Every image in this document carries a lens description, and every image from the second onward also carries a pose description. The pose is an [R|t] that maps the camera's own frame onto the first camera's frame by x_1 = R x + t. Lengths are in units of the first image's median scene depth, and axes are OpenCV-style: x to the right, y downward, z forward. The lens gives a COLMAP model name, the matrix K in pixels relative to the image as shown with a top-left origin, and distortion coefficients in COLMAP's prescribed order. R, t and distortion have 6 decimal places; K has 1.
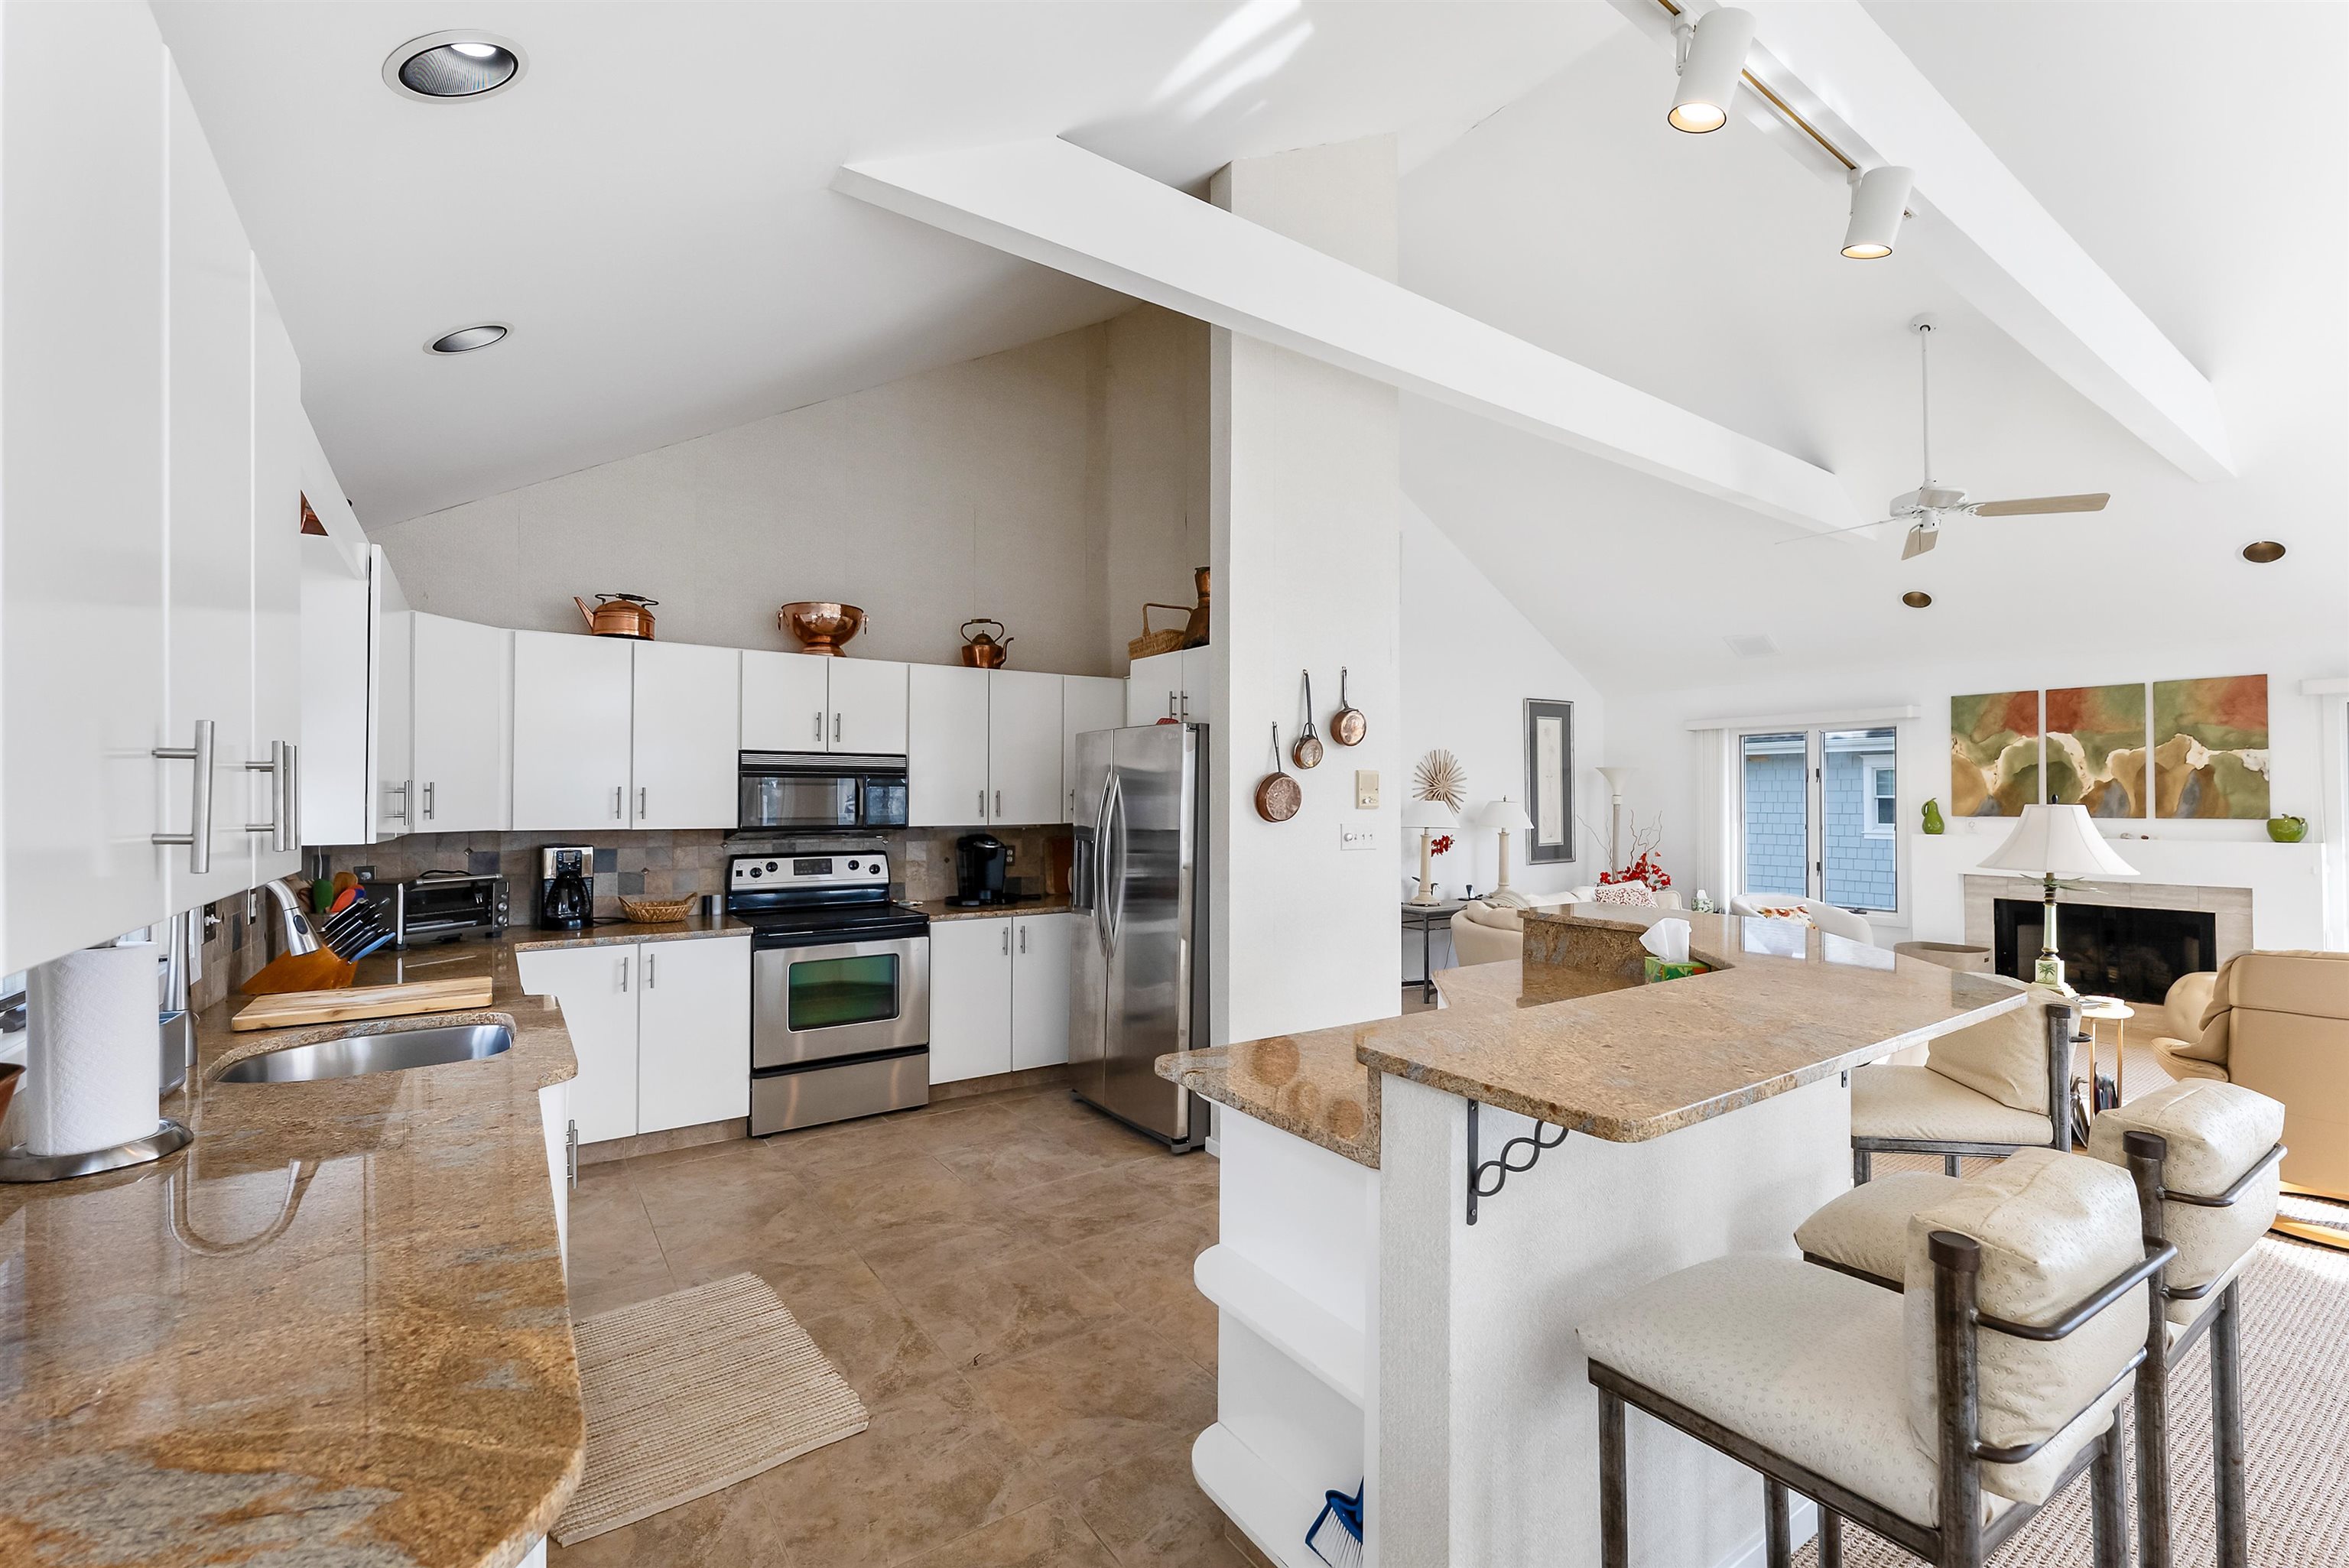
lens RADIAL K [[938.8, 0, 1194.5], [0, 938.8, 775.1], [0, 0, 1]] dist [-0.003521, 0.001132]
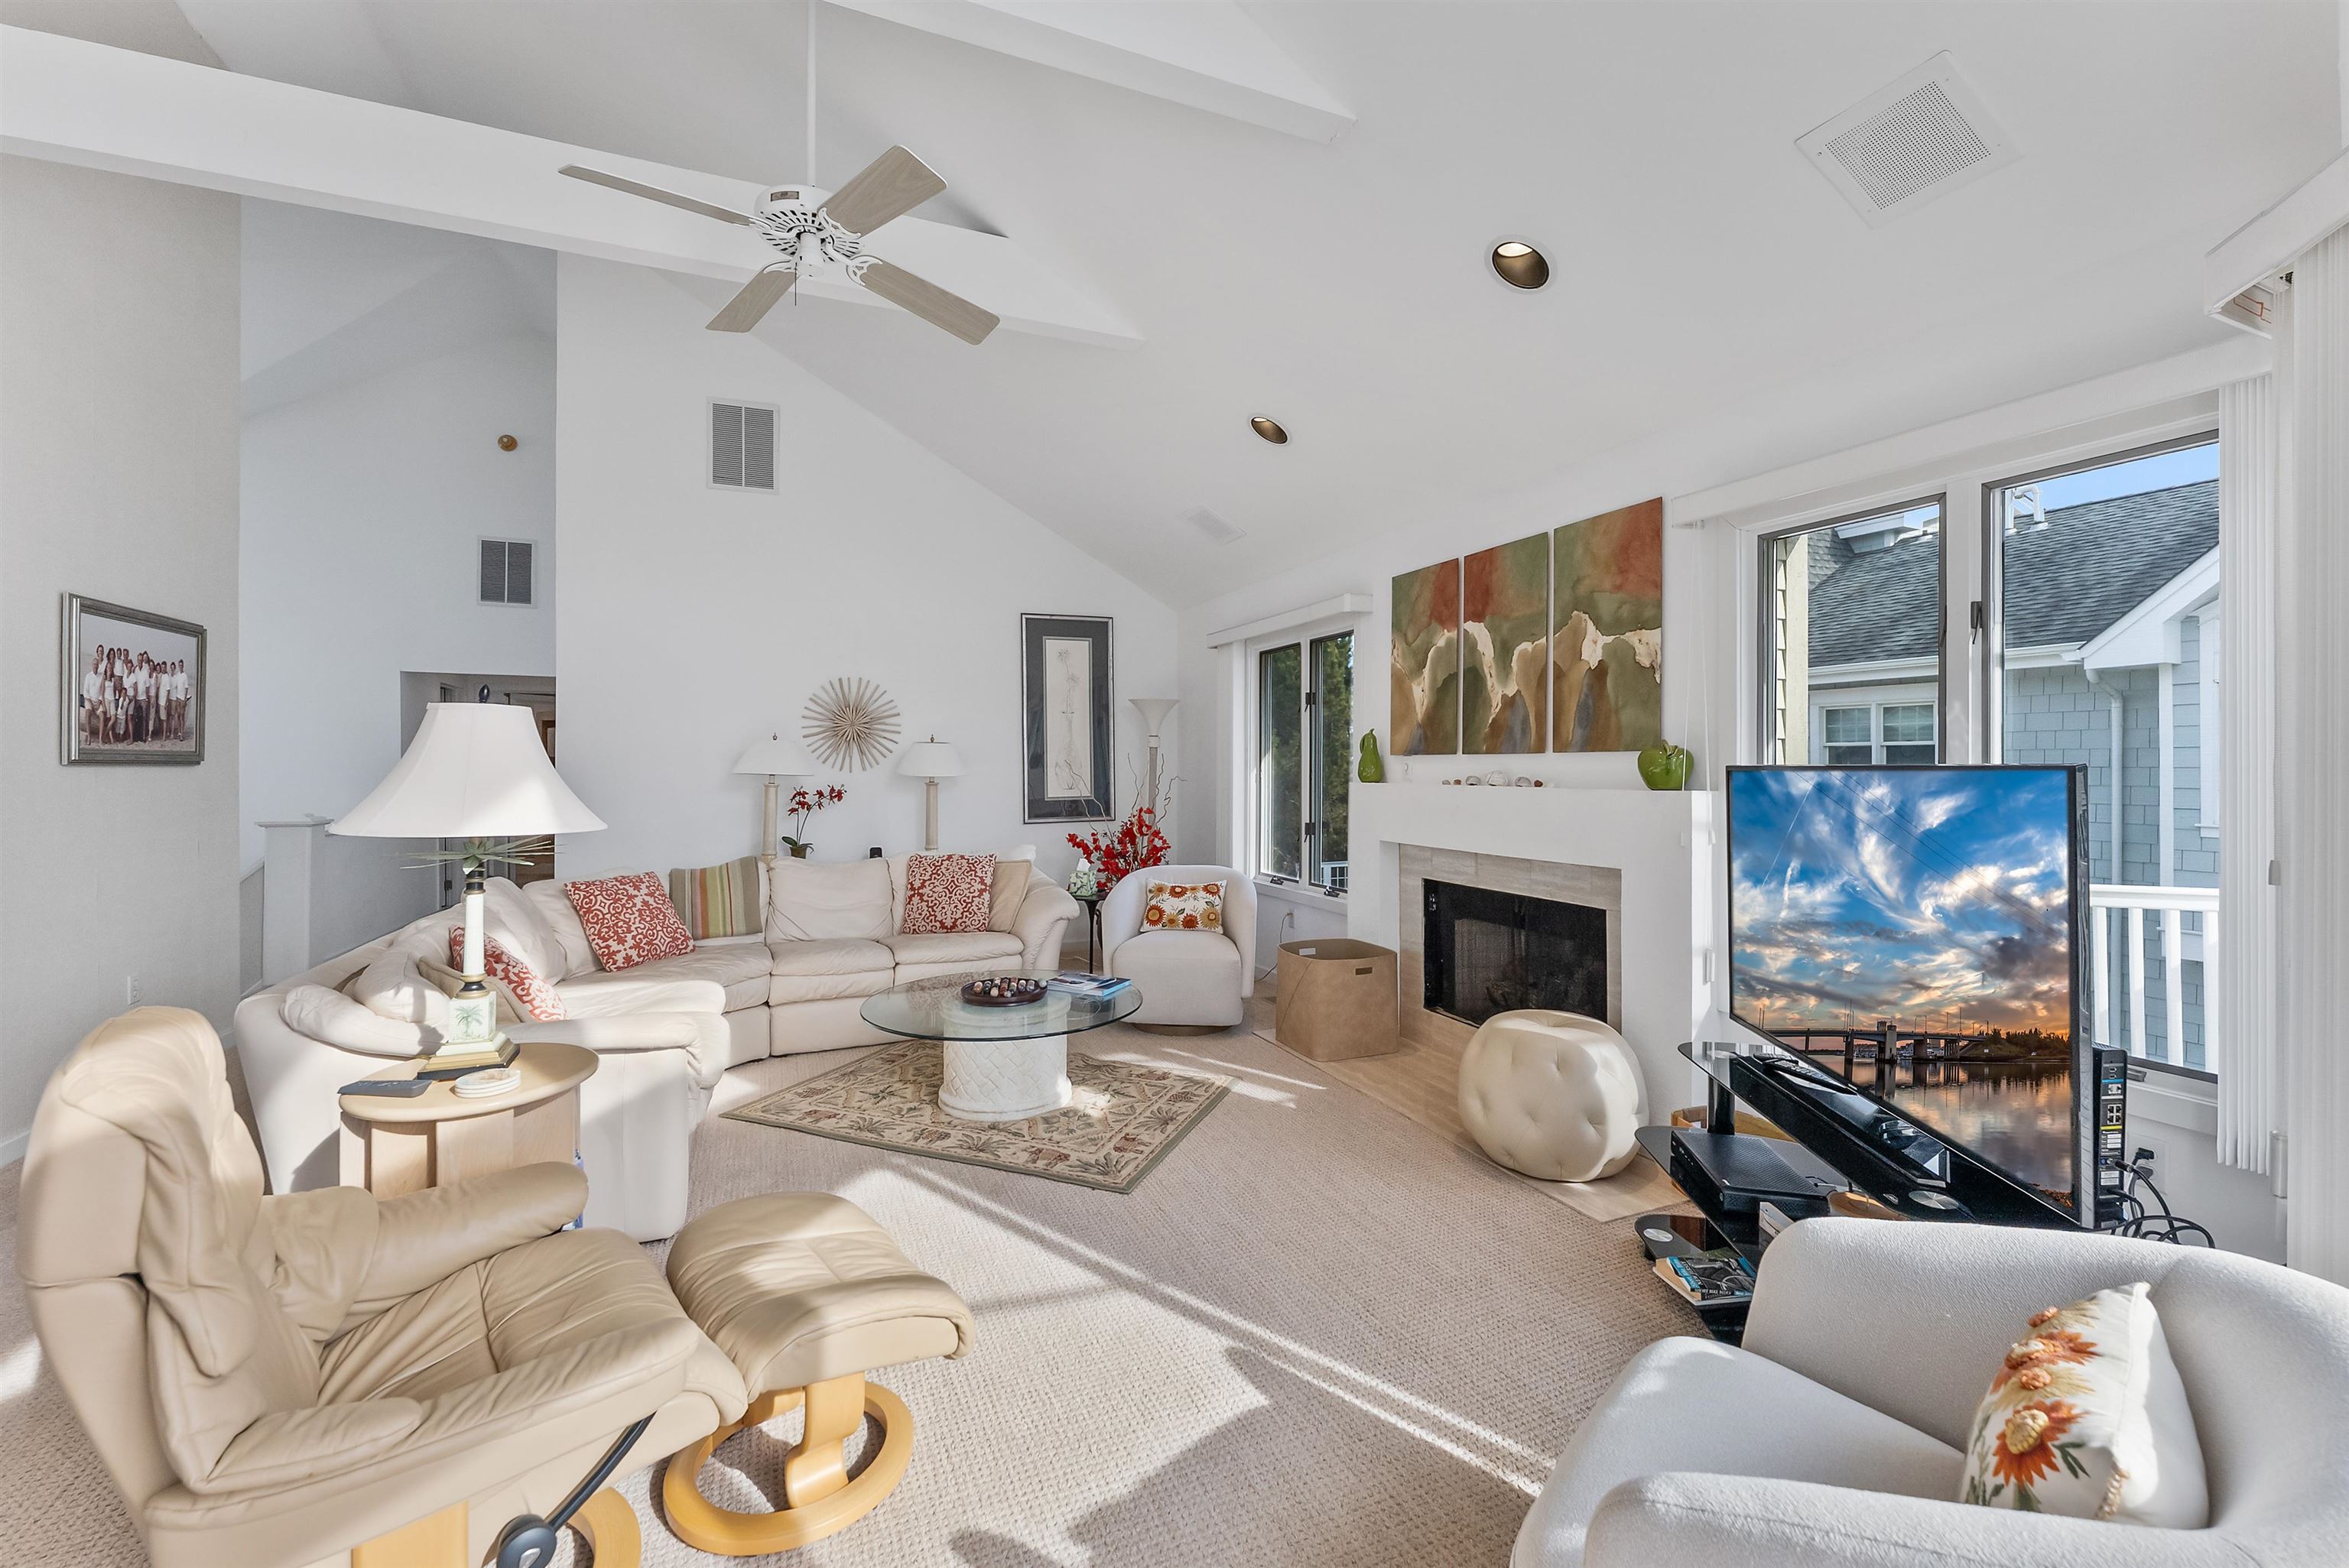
lens RADIAL K [[938.8, 0, 1176.2], [0, 938.8, 751.7], [0, 0, 1]] dist [-0.003521, 0.001132]
pose [[0.980824, -0.005894, -0.194804, 0.852274], [0.008787, 0.999864, 0.013989, 0.032825], [0.194695, -0.015432, 0.980742, 0.332573]]
